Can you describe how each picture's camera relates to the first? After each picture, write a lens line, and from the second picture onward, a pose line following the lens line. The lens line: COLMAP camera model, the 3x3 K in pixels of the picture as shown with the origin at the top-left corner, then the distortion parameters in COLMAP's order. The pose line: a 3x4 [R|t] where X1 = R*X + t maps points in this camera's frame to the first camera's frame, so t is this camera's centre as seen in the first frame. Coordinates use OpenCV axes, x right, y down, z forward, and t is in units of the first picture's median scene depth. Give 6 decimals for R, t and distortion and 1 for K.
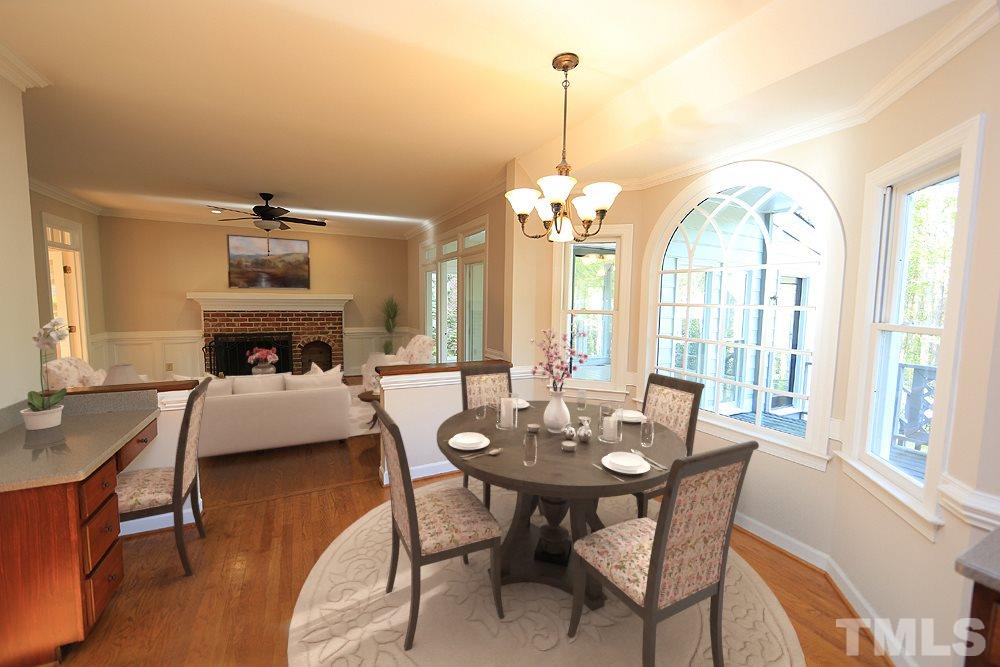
lens RADIAL K [[394.6, 0, 500.5], [0, 394.6, 334.1], [0, 0, 1]] dist [-0.010363, 0.000289]
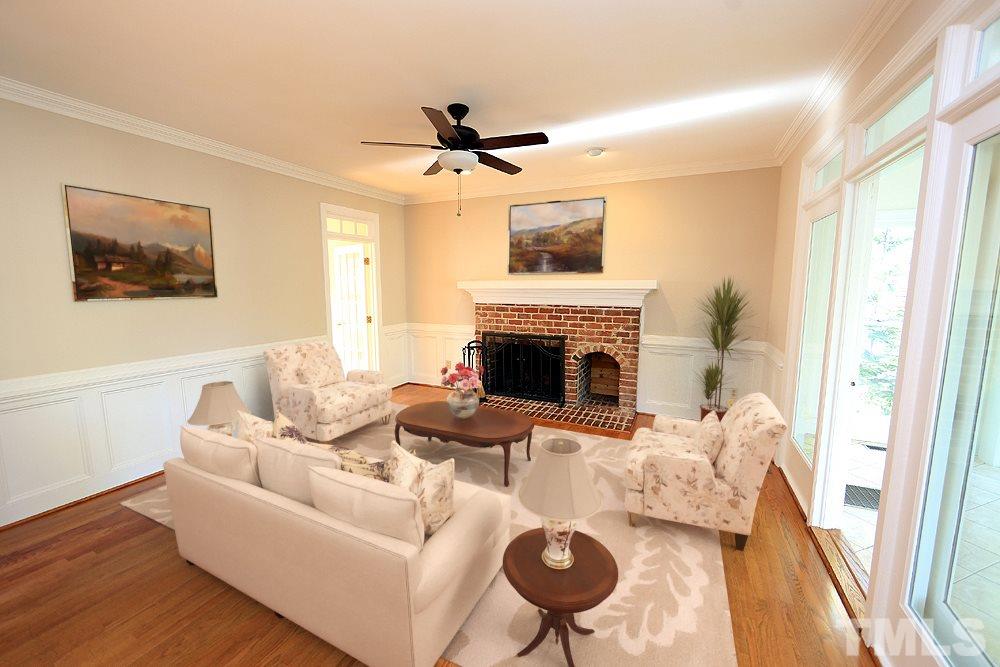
lens RADIAL K [[394.6, 0, 506.7], [0, 394.6, 338.3], [0, 0, 1]] dist [-0.010363, 0.000289]
pose [[0.615131, 0.098260, -0.782278, -0.053563], [-0.053709, 0.995121, 0.082762, -0.052594], [0.786593, -0.008894, 0.617408, 0.488892]]
